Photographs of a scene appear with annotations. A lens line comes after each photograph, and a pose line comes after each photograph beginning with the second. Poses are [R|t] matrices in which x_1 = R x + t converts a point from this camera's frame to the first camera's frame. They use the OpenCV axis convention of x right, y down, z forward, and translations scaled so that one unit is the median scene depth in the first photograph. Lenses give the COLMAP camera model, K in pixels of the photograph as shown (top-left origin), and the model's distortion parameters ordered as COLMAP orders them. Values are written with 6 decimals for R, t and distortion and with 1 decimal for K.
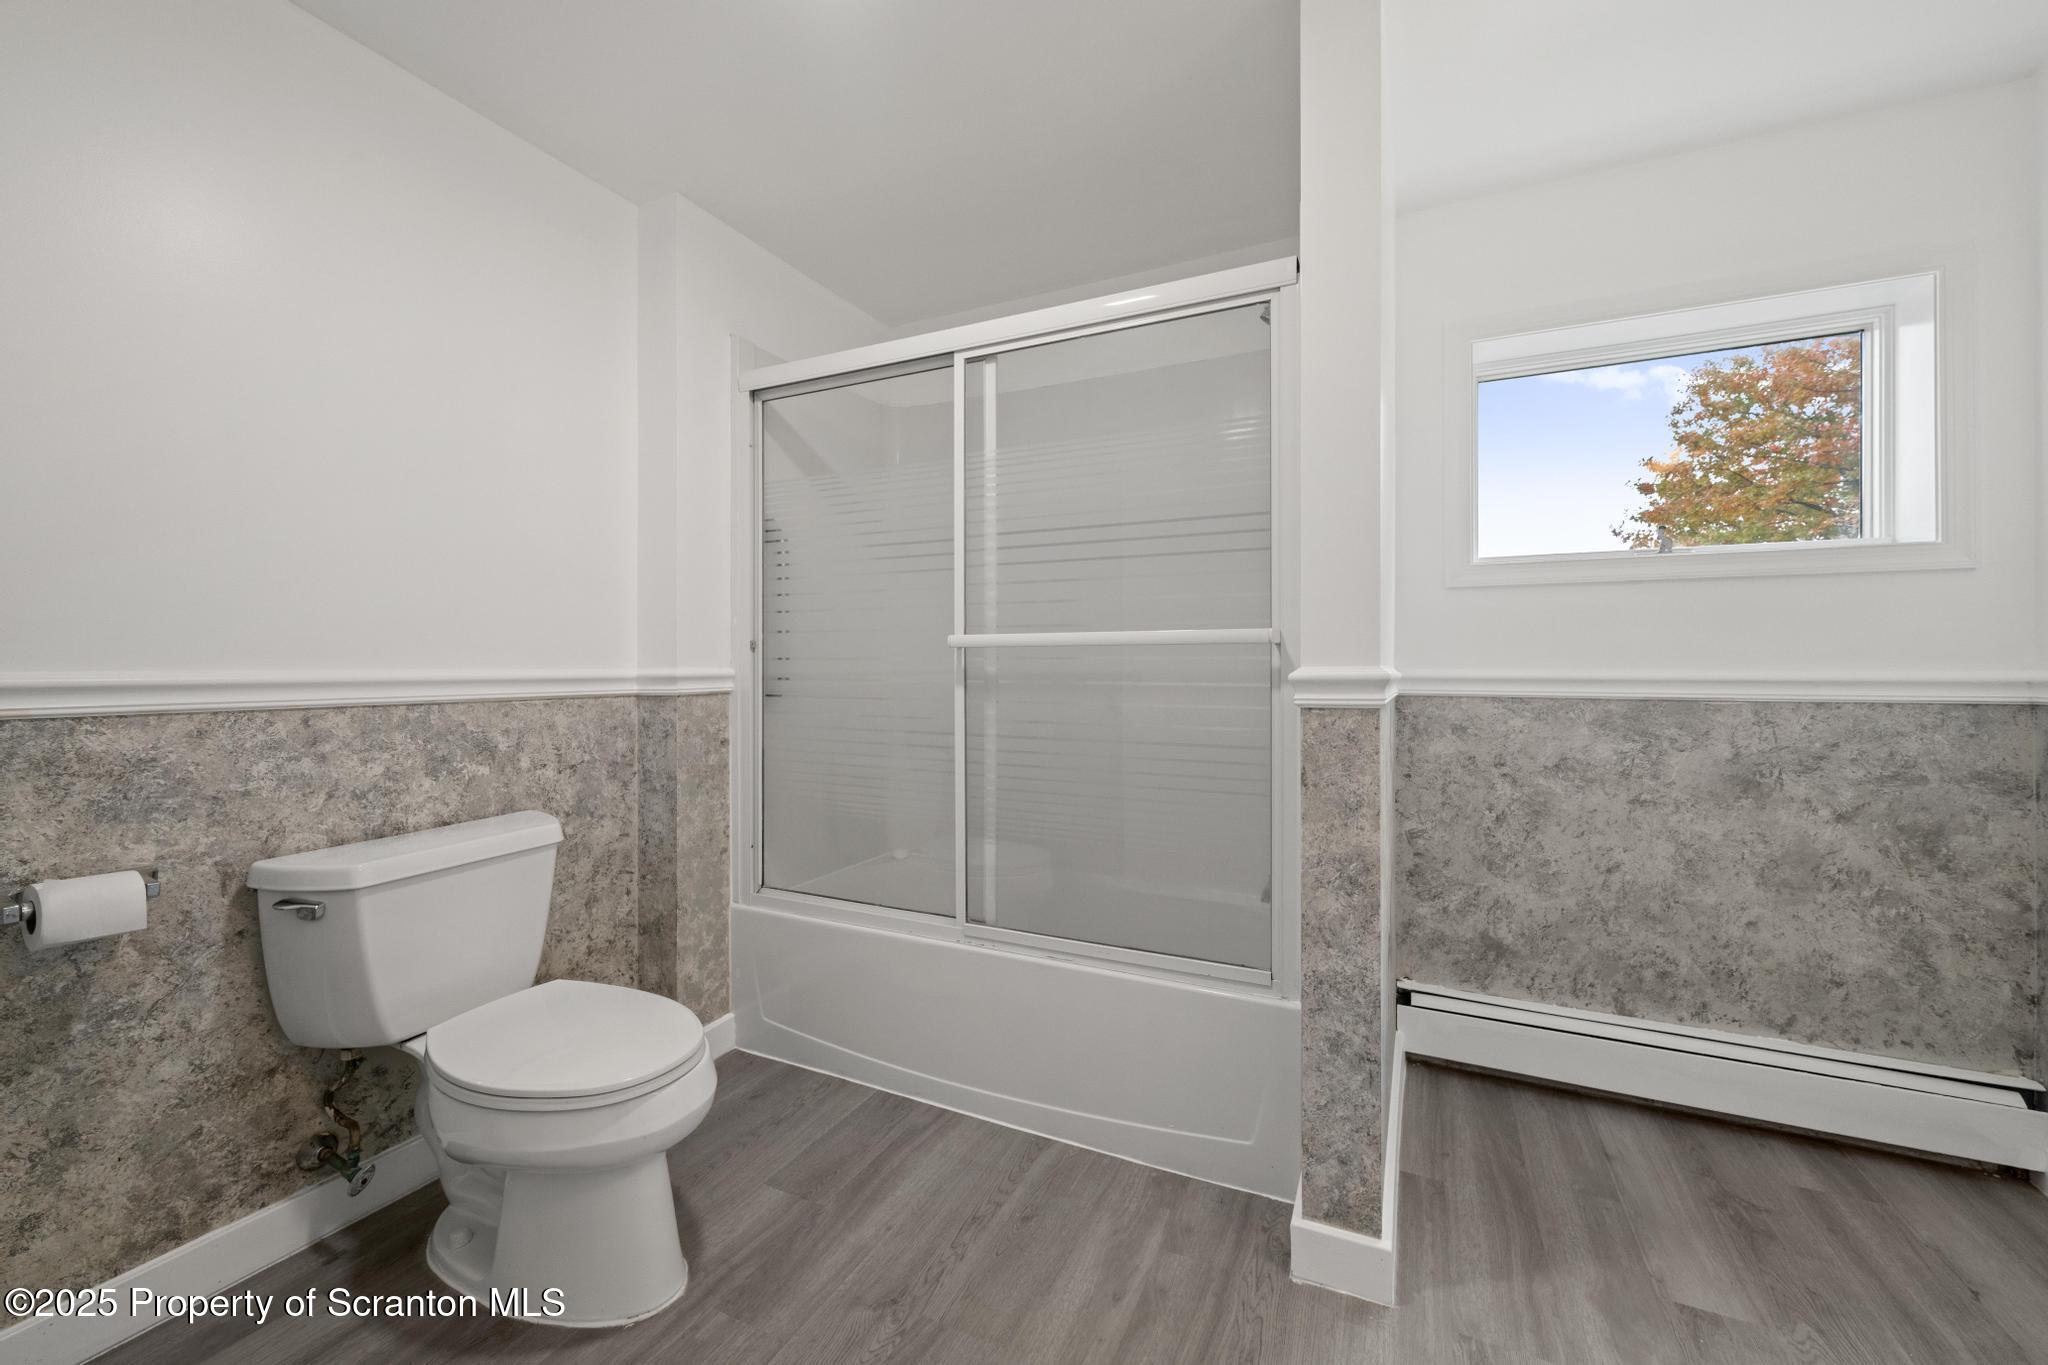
lens RADIAL K [[805.2, 0, 1029.1], [0, 805.2, 666.2], [0, 0, 1]] dist [-0.002680, -0.000095]
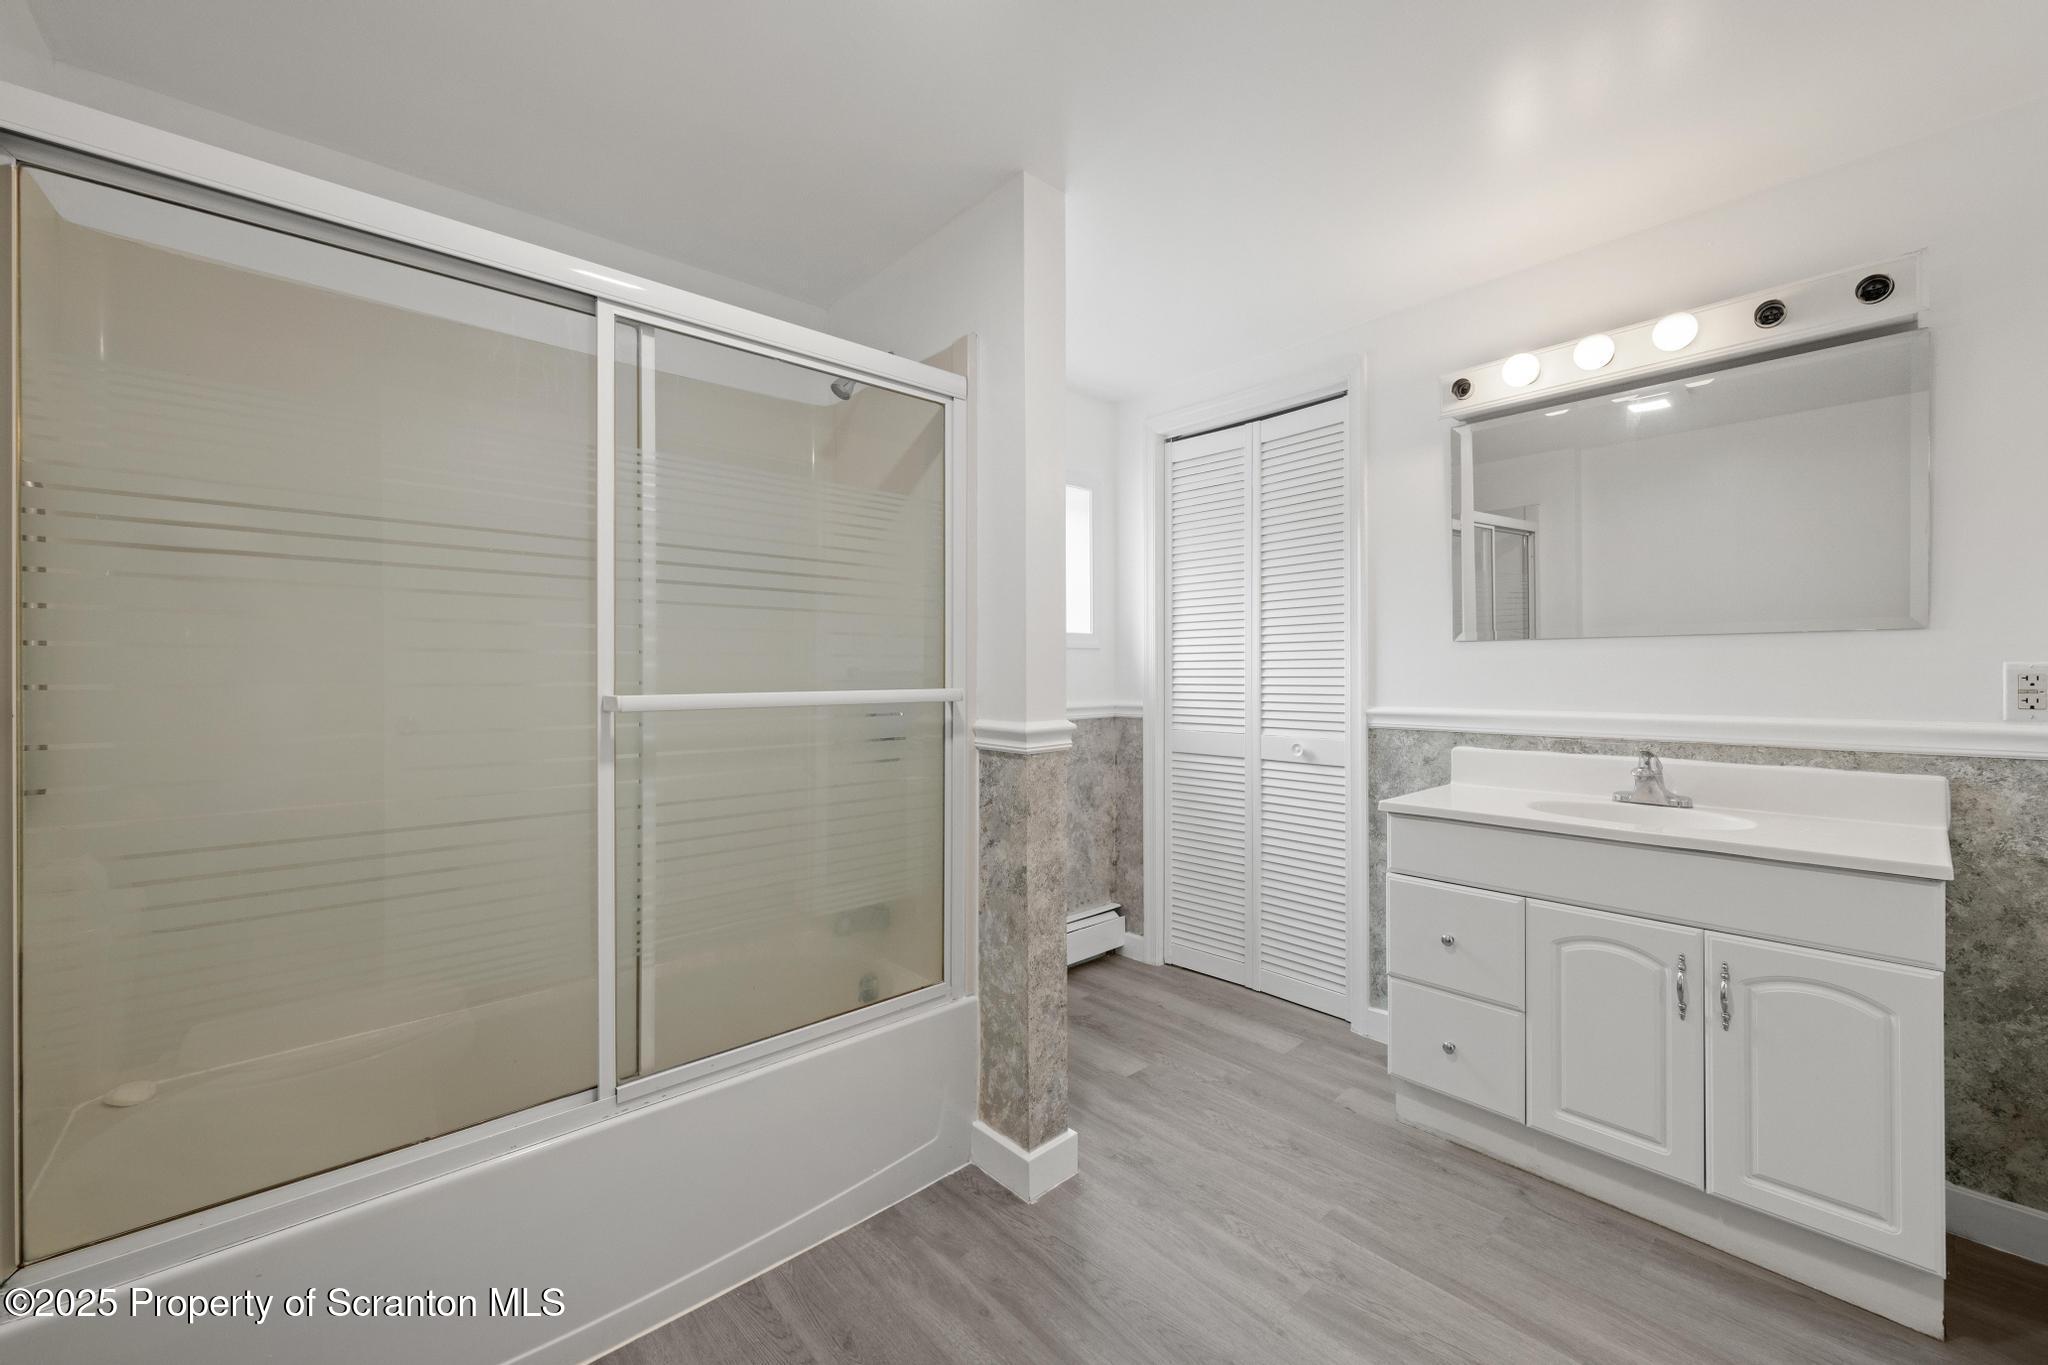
lens RADIAL K [[805.2, 0, 1029.6], [0, 805.2, 680.7], [0, 0, 1]] dist [-0.002680, -0.000095]
pose [[0.374690, -0.010499, 0.927091, -0.708889], [0.003876, 0.999945, 0.009758, -0.065553], [-0.927142, -0.000063, 0.374710, 0.437705]]
